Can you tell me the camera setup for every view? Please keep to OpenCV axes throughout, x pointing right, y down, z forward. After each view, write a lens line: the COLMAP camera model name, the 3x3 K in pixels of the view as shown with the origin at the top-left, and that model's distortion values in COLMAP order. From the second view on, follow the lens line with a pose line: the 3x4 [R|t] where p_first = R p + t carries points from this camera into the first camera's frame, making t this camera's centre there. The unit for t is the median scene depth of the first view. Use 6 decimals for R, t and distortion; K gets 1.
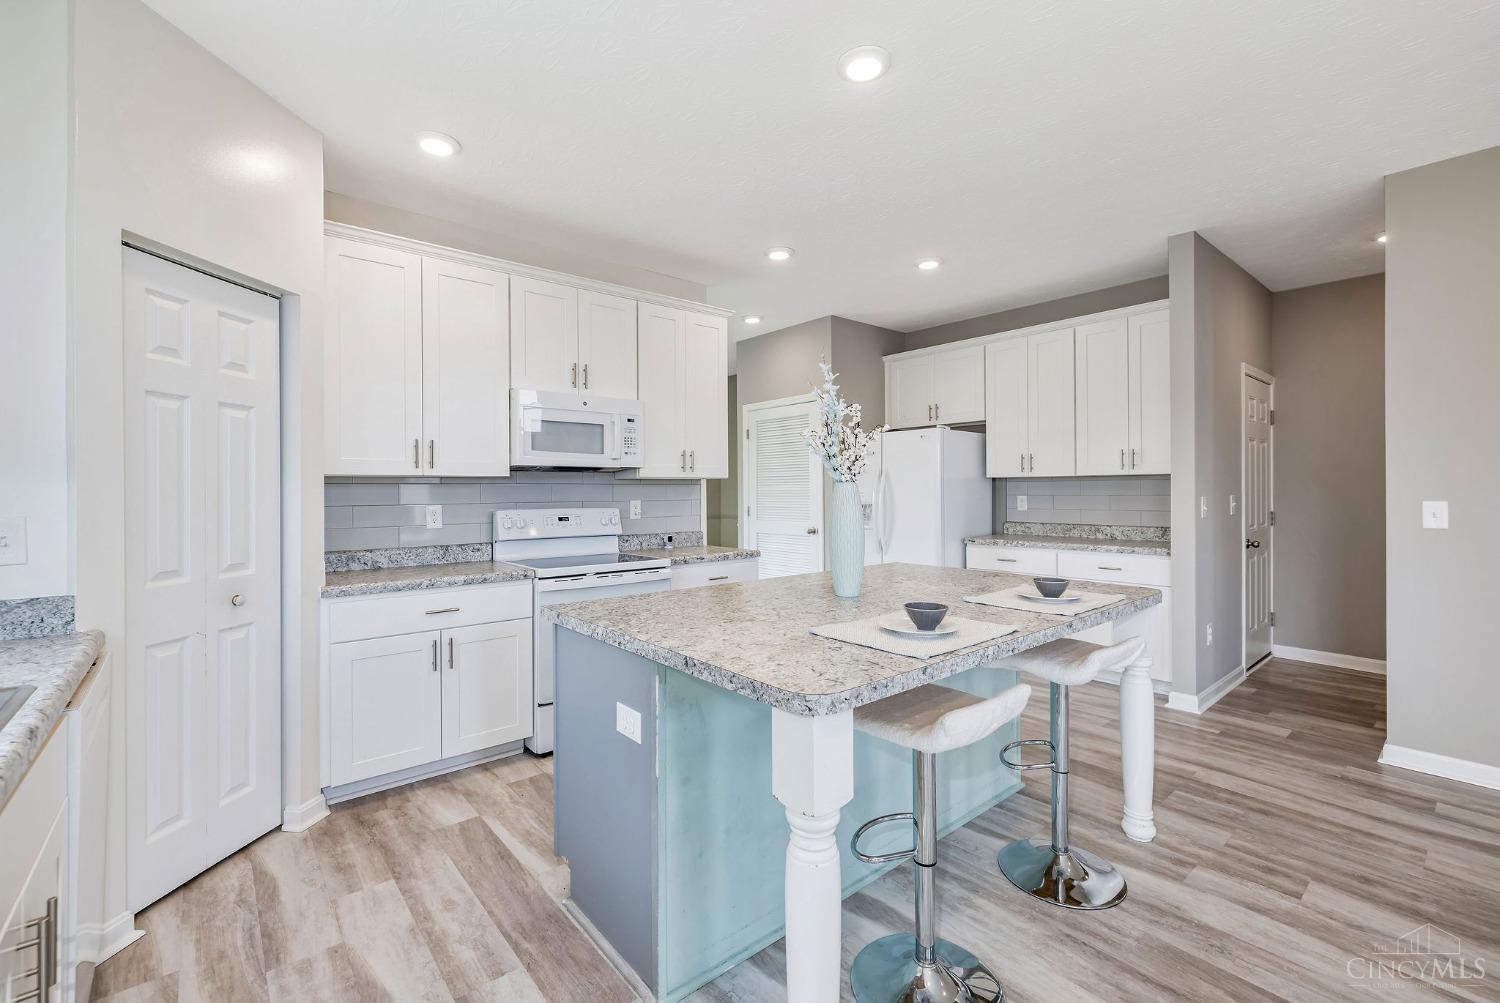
lens RADIAL K [[647.3, 0, 752.2], [0, 647.3, 492.8], [0, 0, 1]] dist [0.001655, -0.000268]
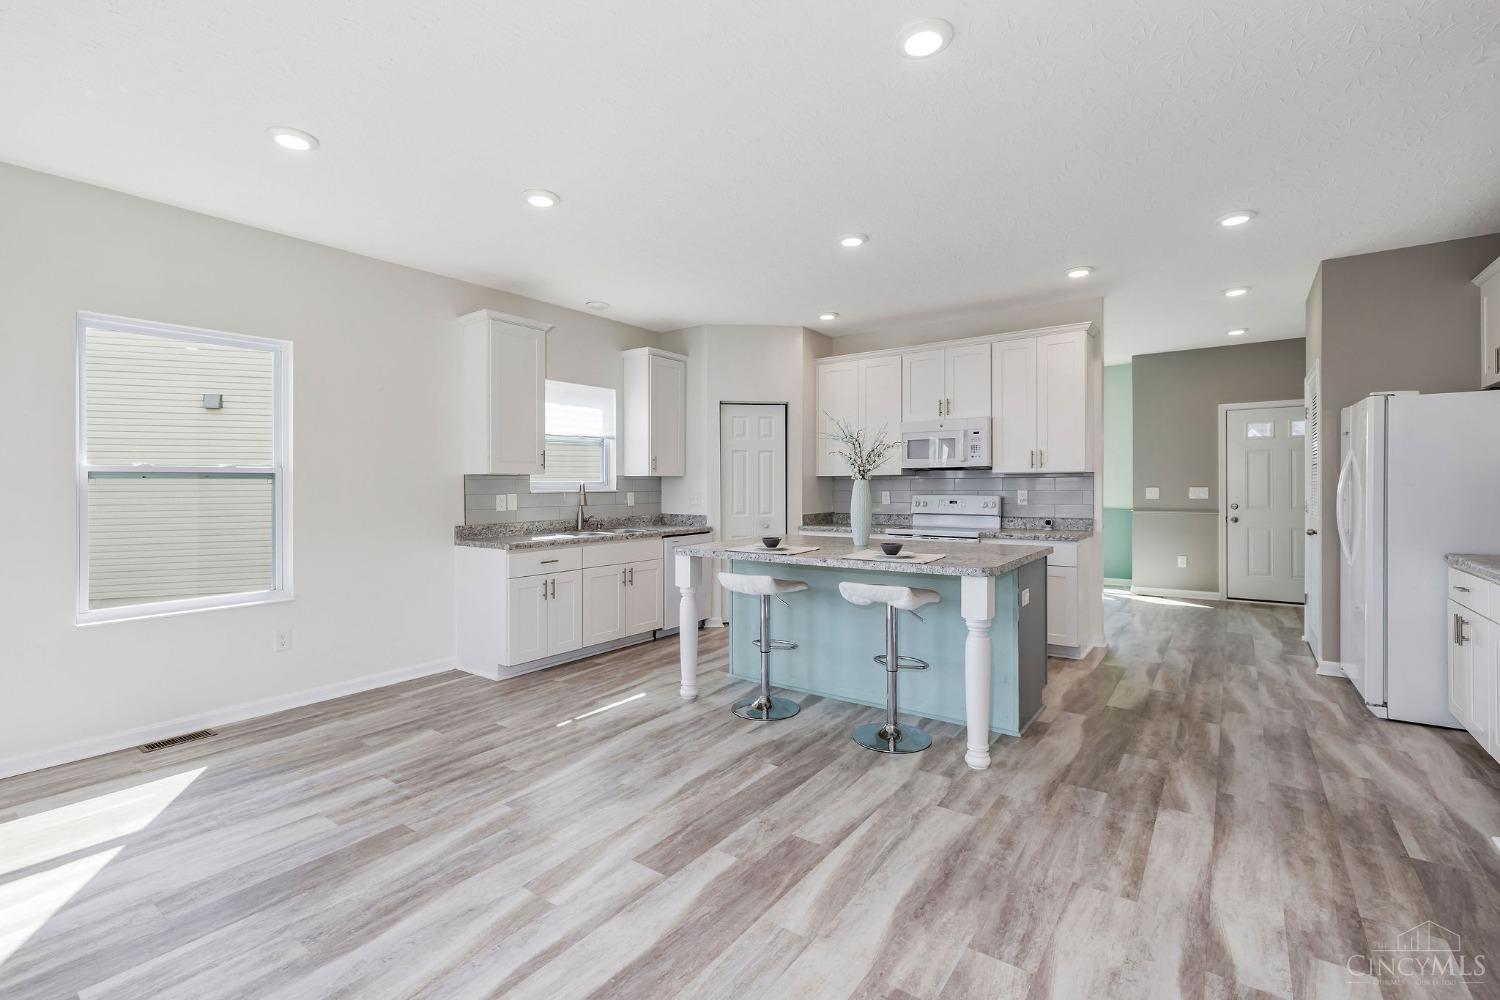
lens RADIAL K [[664.2, 0, 734.6], [0, 664.2, 495.3], [0, 0, 1]] dist [0.001391, -0.000048]
pose [[0.223841, 0.019732, -0.974426, 1.234966], [0.002866, 0.999777, 0.020903, -0.008891], [0.974621, -0.007472, 0.223735, 0.194785]]
